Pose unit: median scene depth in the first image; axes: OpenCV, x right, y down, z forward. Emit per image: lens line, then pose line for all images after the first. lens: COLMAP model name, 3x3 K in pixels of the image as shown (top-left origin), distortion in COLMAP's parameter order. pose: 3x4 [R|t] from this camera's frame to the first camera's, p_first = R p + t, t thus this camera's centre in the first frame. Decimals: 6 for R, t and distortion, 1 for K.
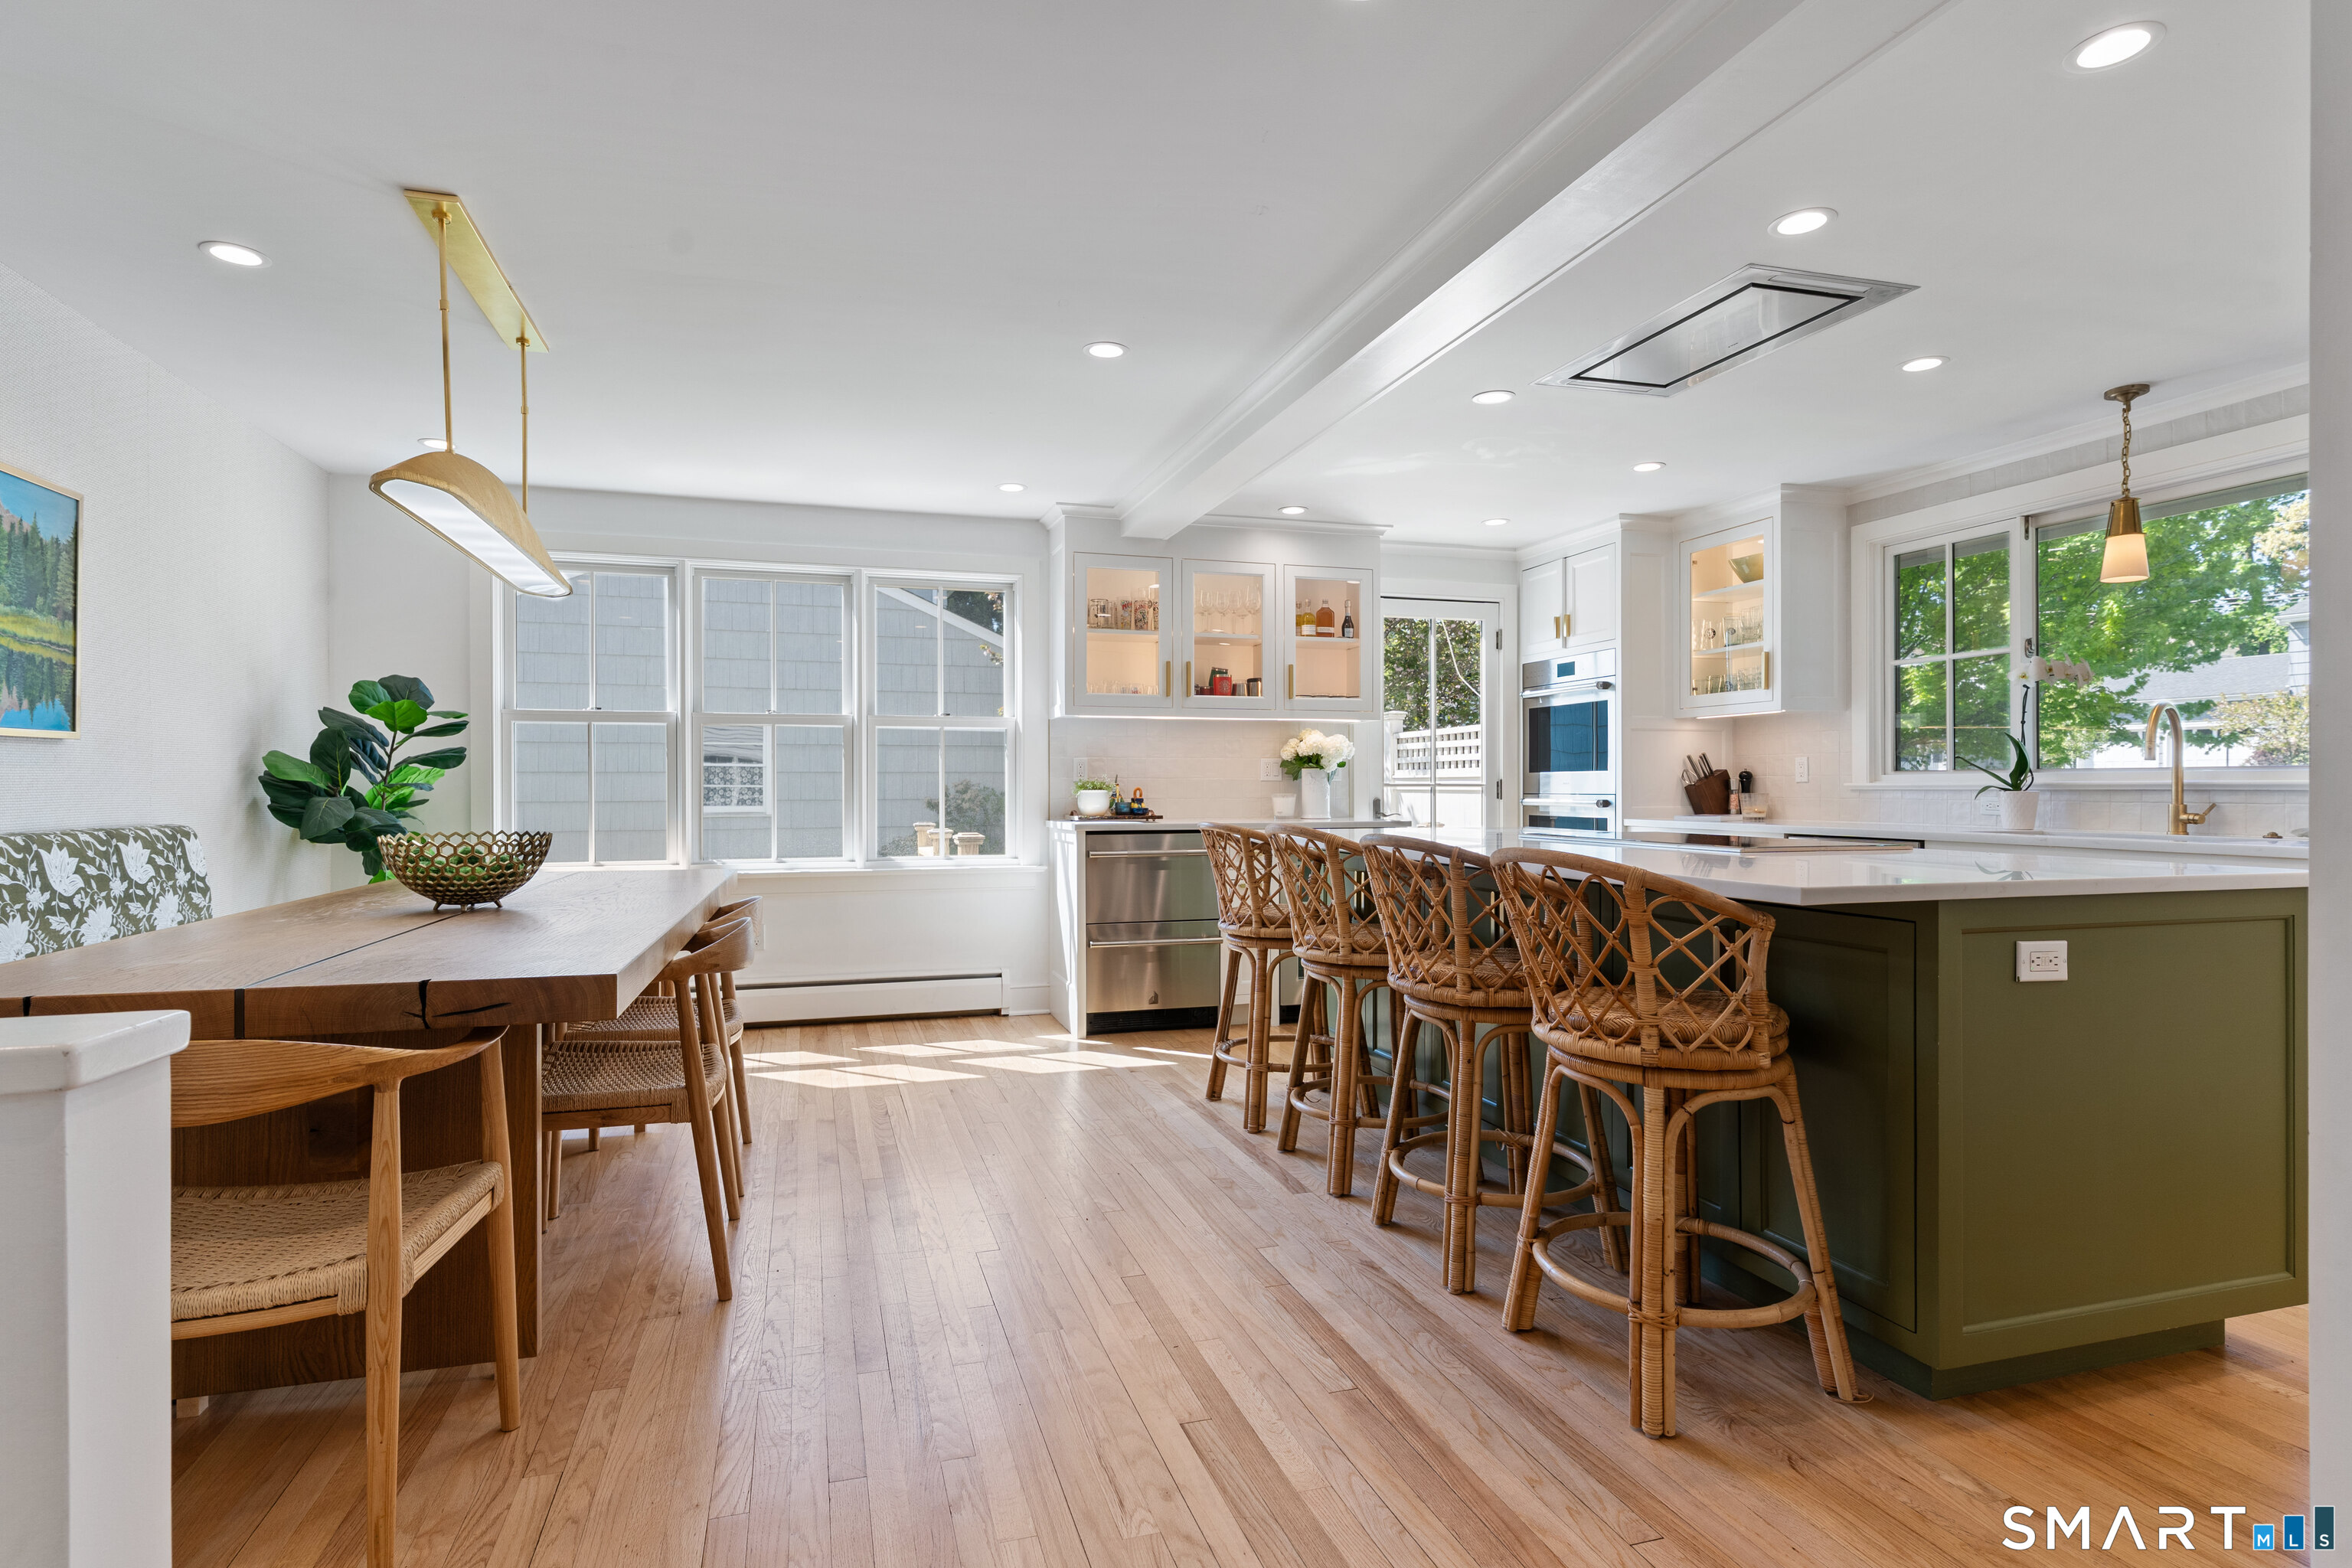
lens RADIAL K [[1174.9, 0, 1158.5], [0, 1174.9, 780.6], [0, 0, 1]] dist [-0.000248, 0.000012]
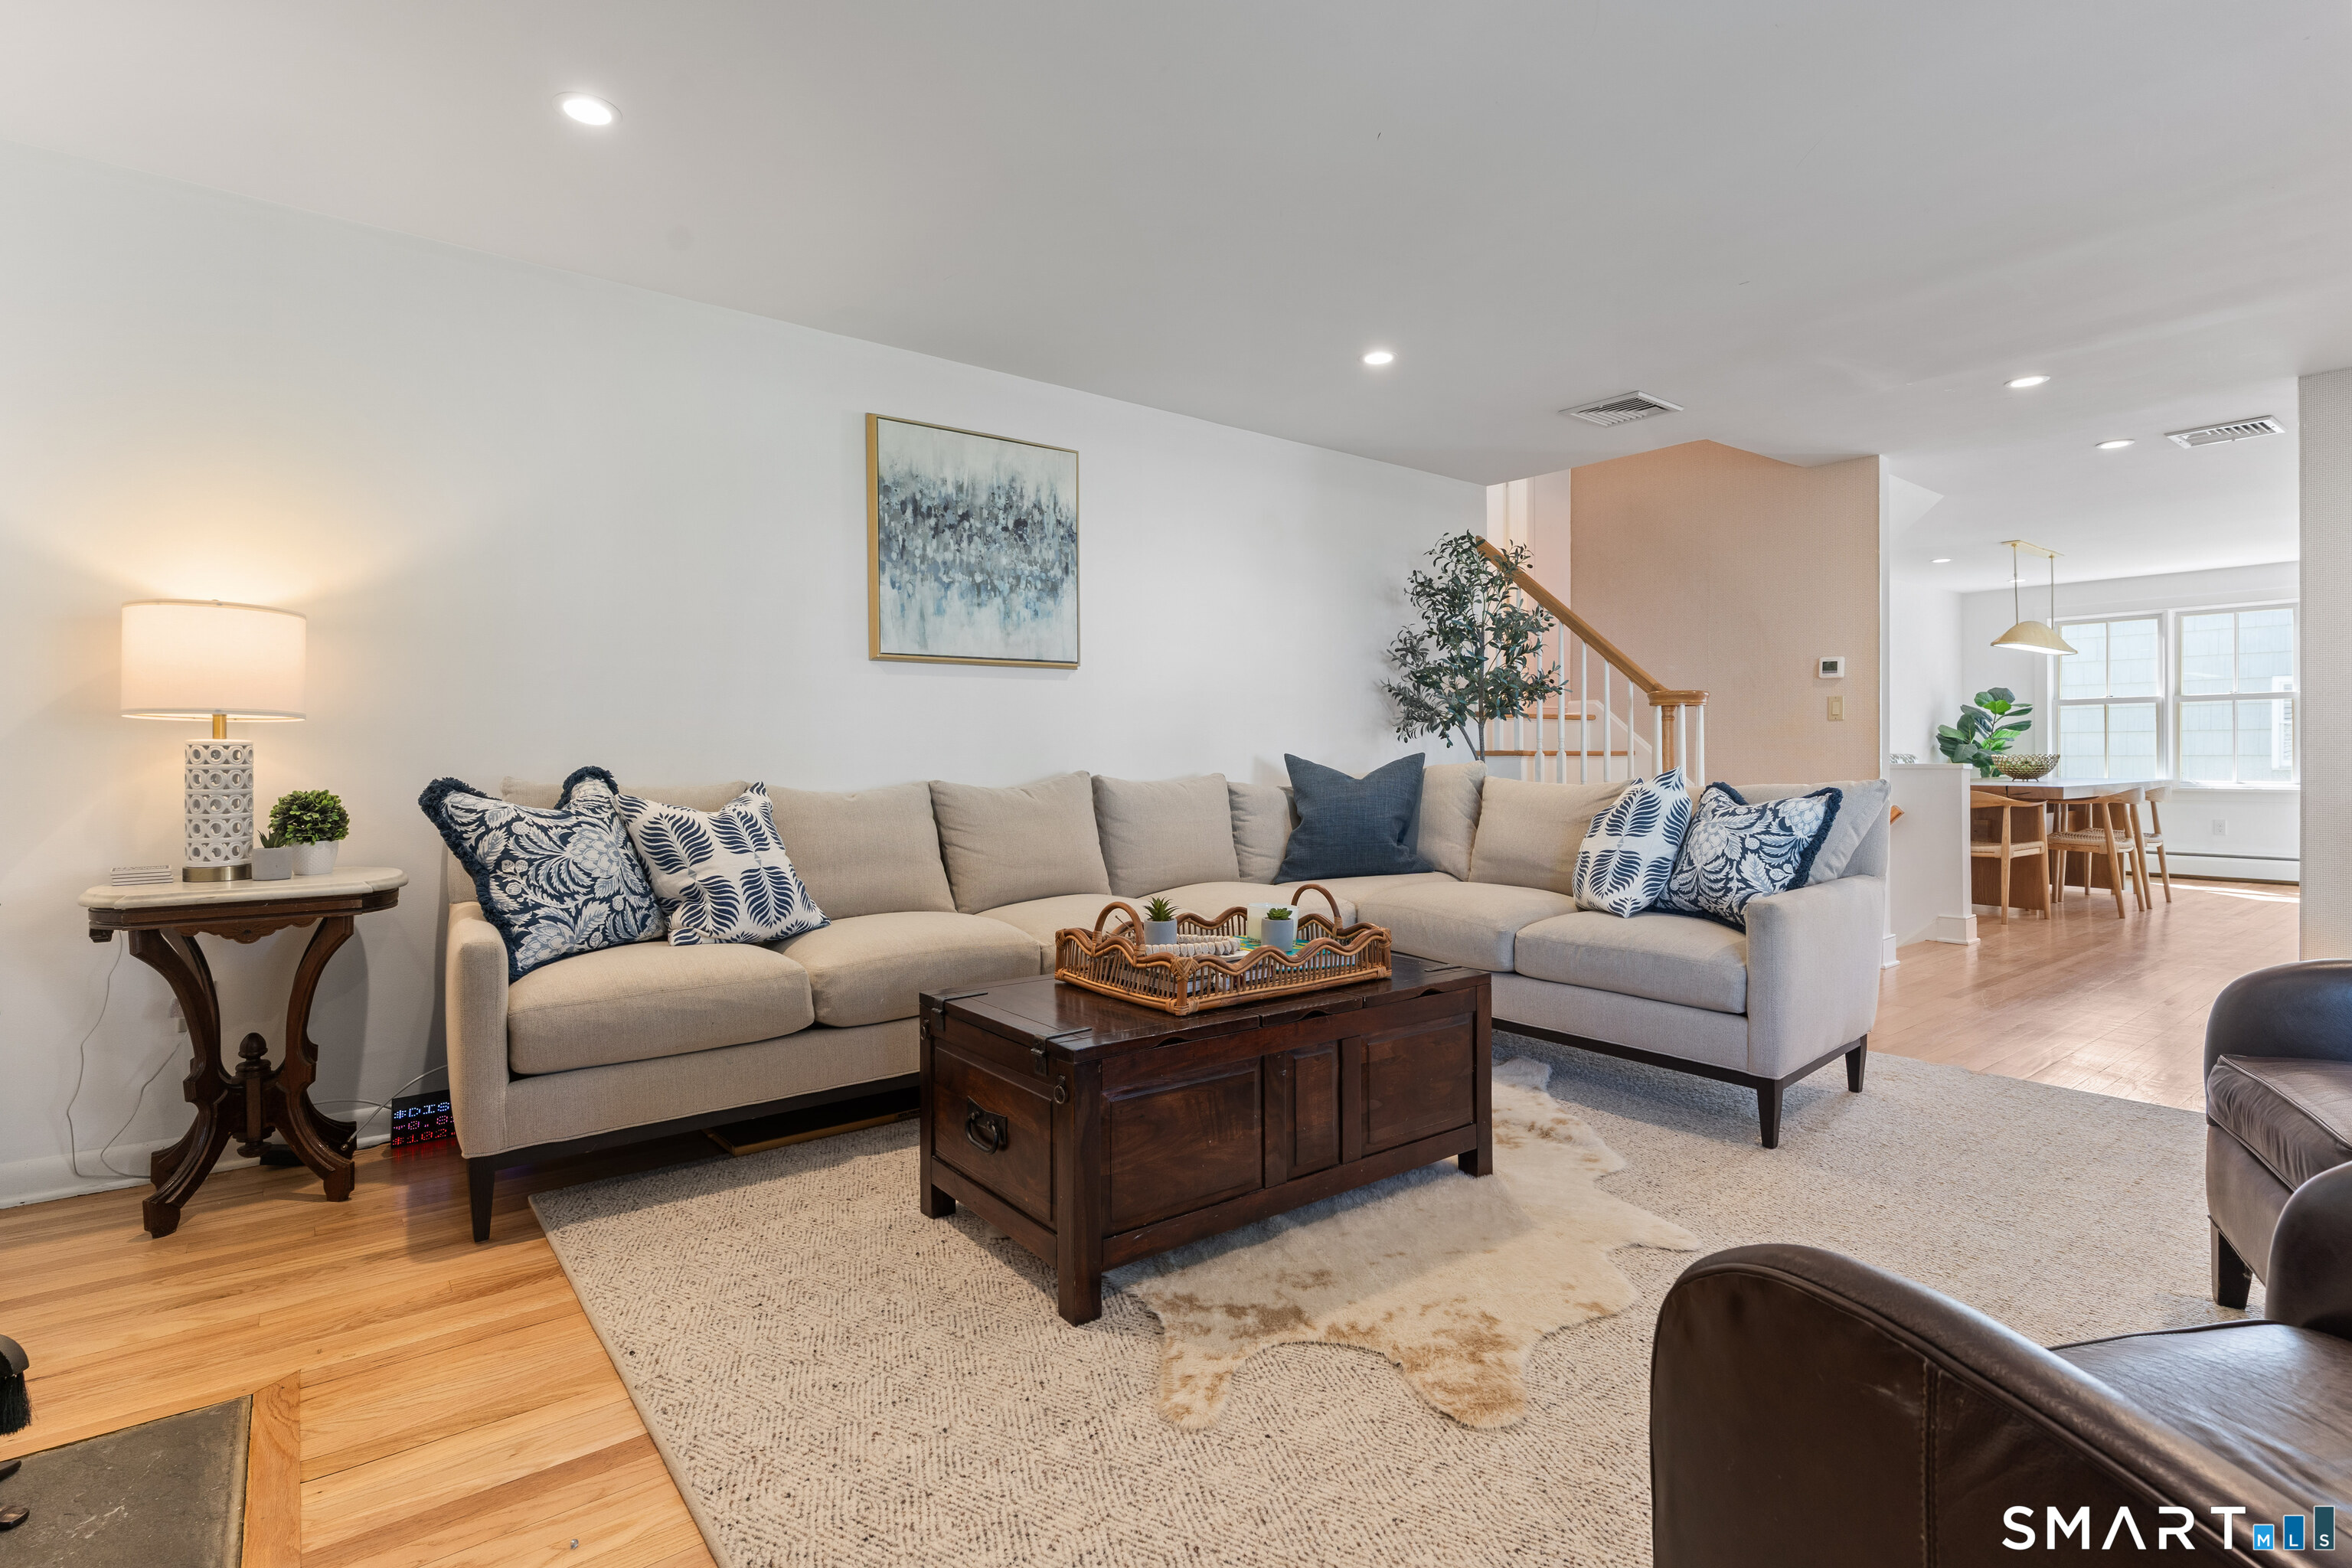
lens RADIAL K [[1139.8, 0, 1151.1], [0, 1139.8, 756.1], [0, 0, 1]] dist [0.005776, -0.000794]
pose [[0.367059, 0.001142, -0.930197, 0.843049], [0.009508, 0.999942, 0.004979, 0.011758], [0.930149, -0.010672, 0.367027, -1.394536]]
